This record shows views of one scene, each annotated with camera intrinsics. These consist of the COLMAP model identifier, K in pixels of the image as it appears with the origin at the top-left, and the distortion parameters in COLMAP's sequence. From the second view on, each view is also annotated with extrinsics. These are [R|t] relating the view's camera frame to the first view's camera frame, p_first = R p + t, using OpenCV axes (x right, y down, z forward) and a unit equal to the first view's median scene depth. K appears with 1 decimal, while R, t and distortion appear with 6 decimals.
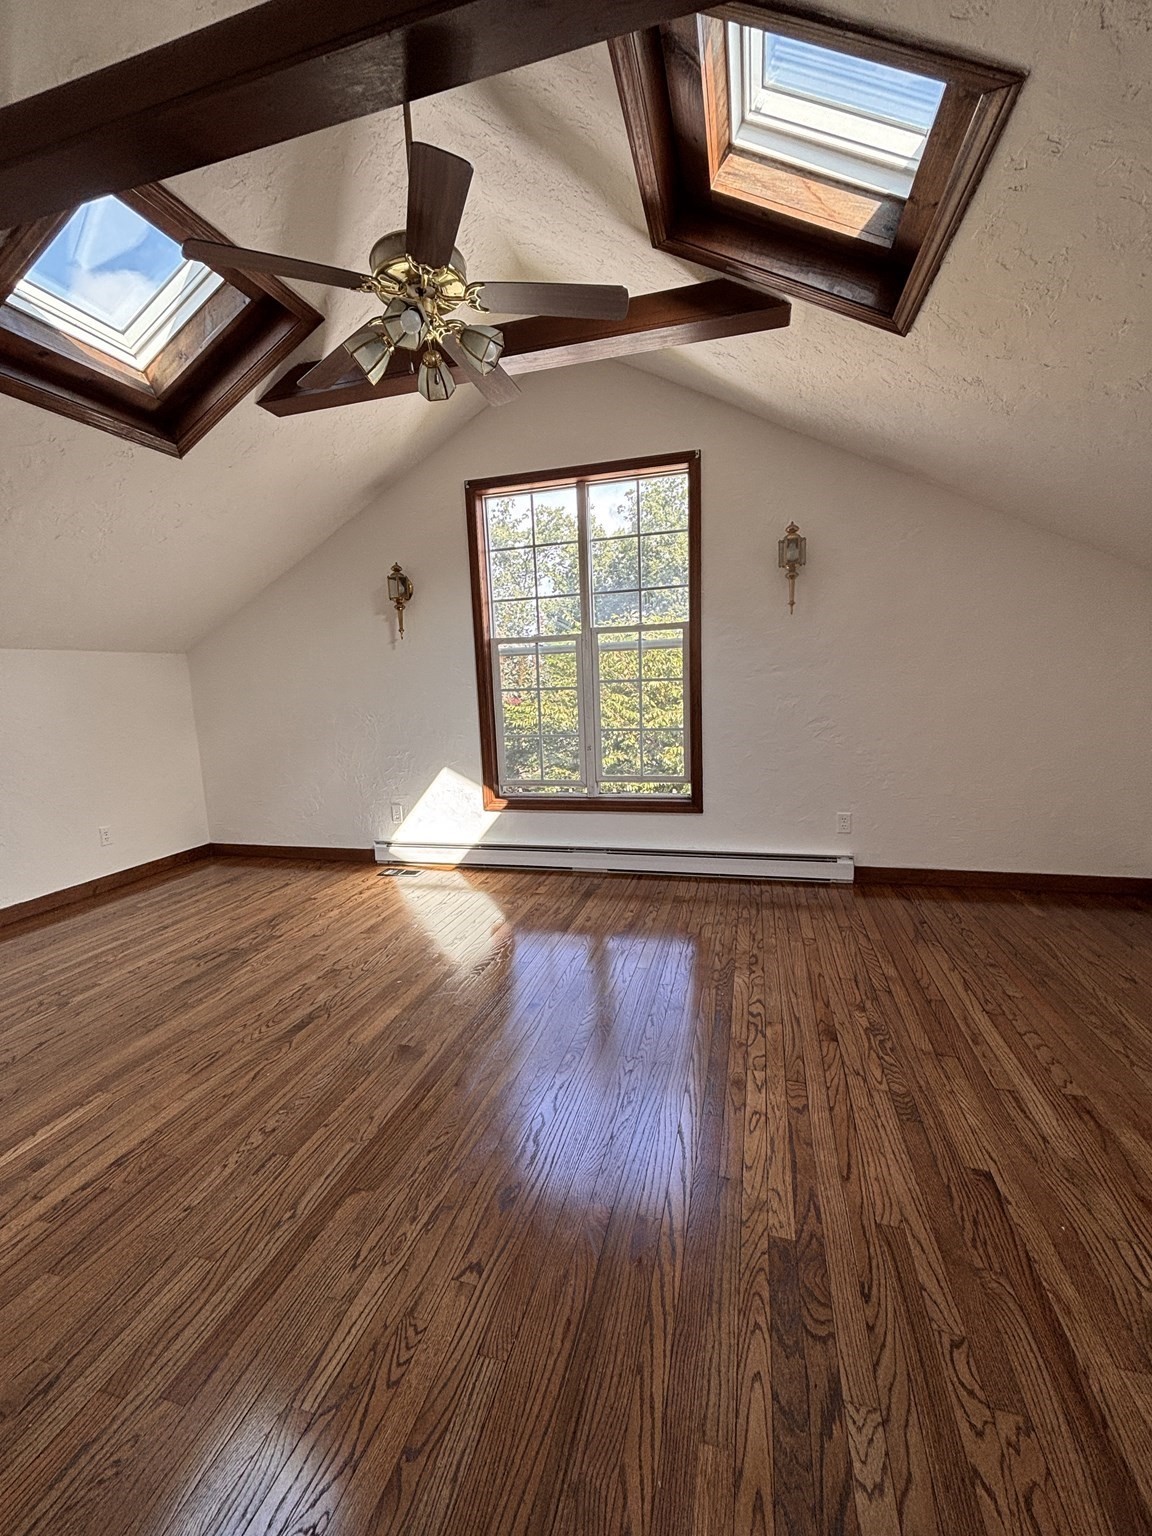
lens RADIAL K [[619.8, 0, 571.7], [0, 619.8, 765.8], [0, 0, 1]] dist [0.000860, -0.000589]
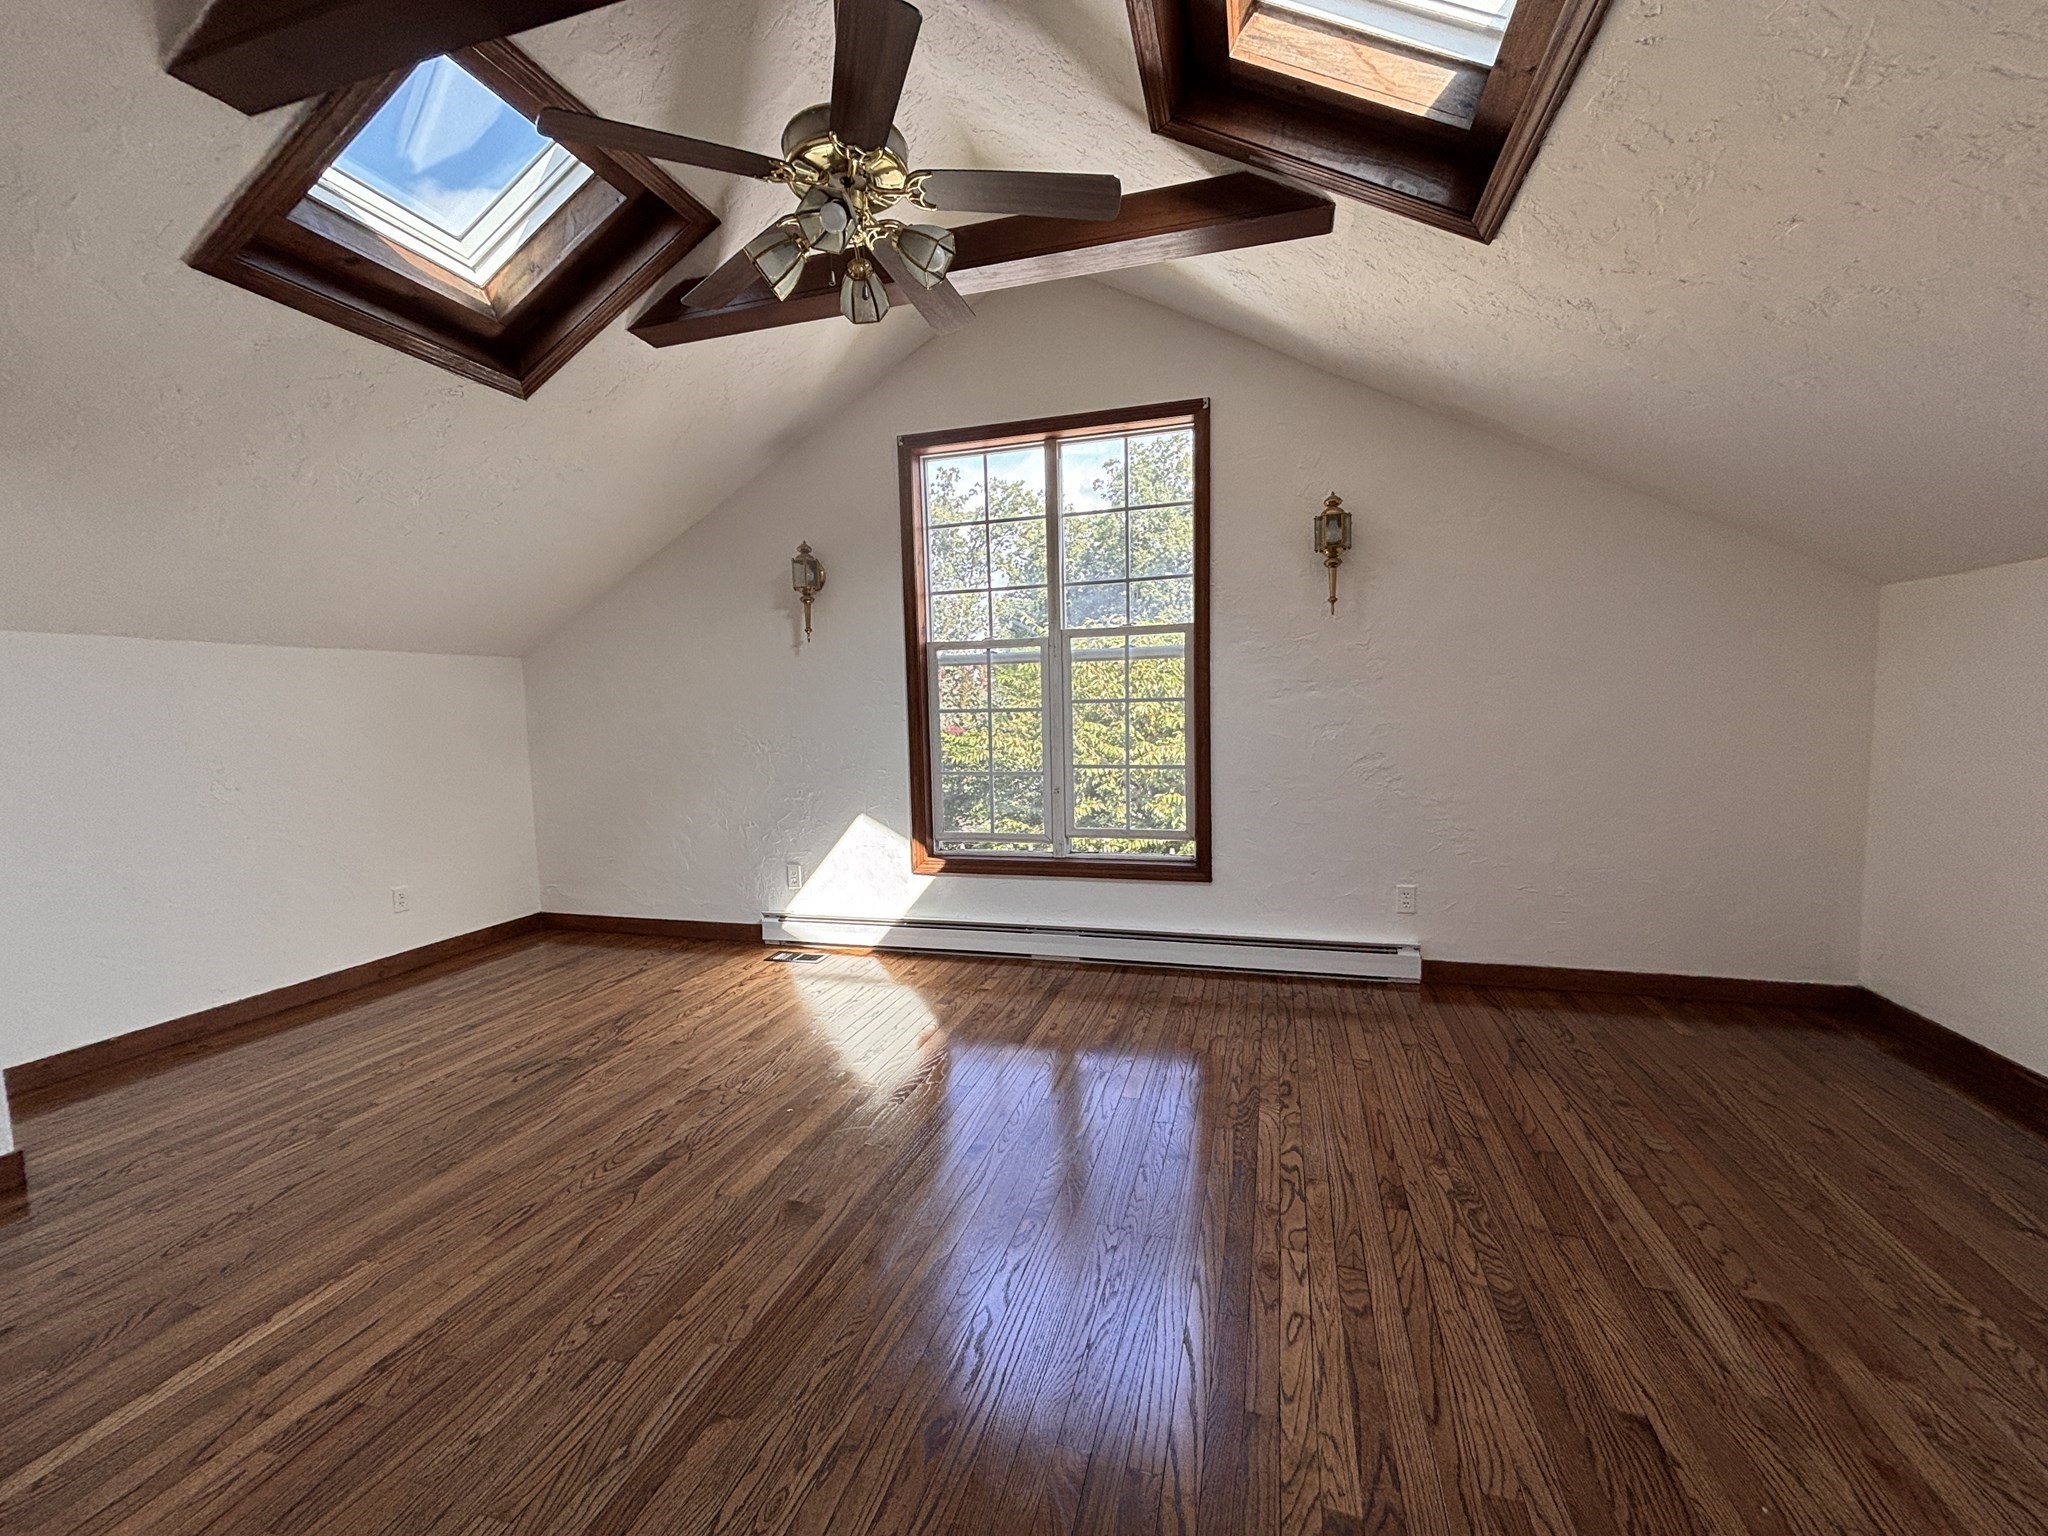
lens RADIAL K [[826.4, 0, 1015.8], [0, 826.4, 769.8], [0, 0, 1]] dist [0.000860, -0.000589]
pose [[0.999747, 0.015133, -0.016666, -0.008524], [-0.016090, 0.998137, -0.058853, 0.009383], [0.015744, 0.059107, 0.998128, 0.031008]]
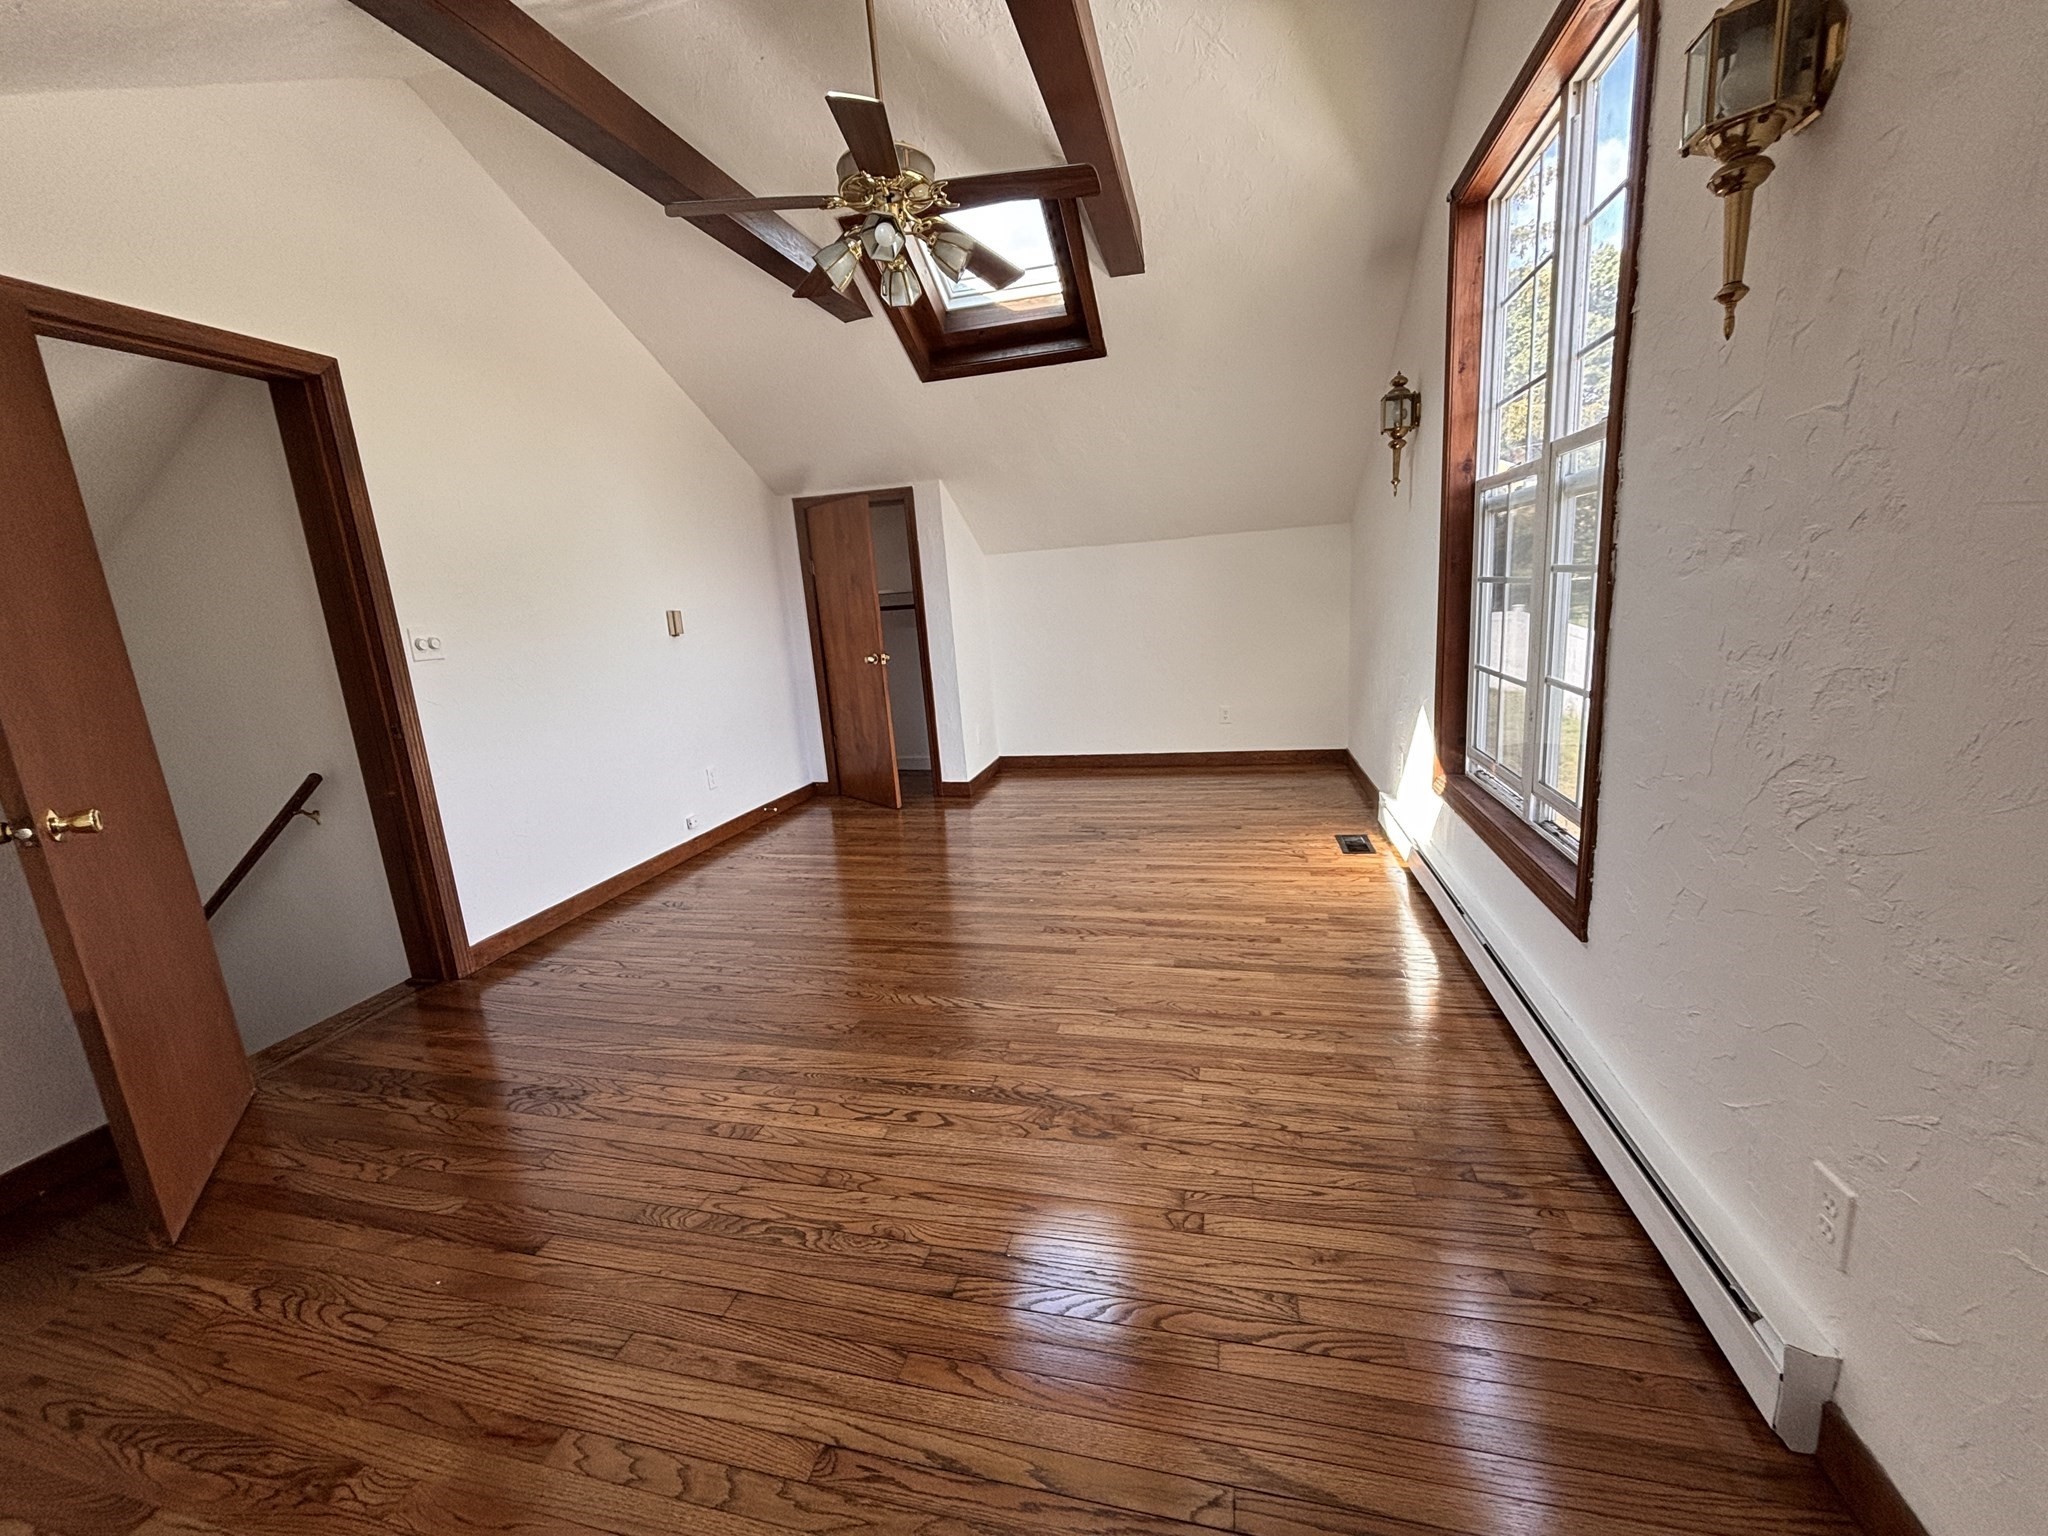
lens RADIAL K [[826.4, 0, 1019.0], [0, 826.4, 765.4], [0, 0, 1]] dist [0.000860, -0.000589]
pose [[0.032386, 0.242890, -0.969513, 1.184223], [-0.069592, 0.968216, 0.240240, -0.218449], [0.997050, 0.059690, 0.048260, 1.142677]]
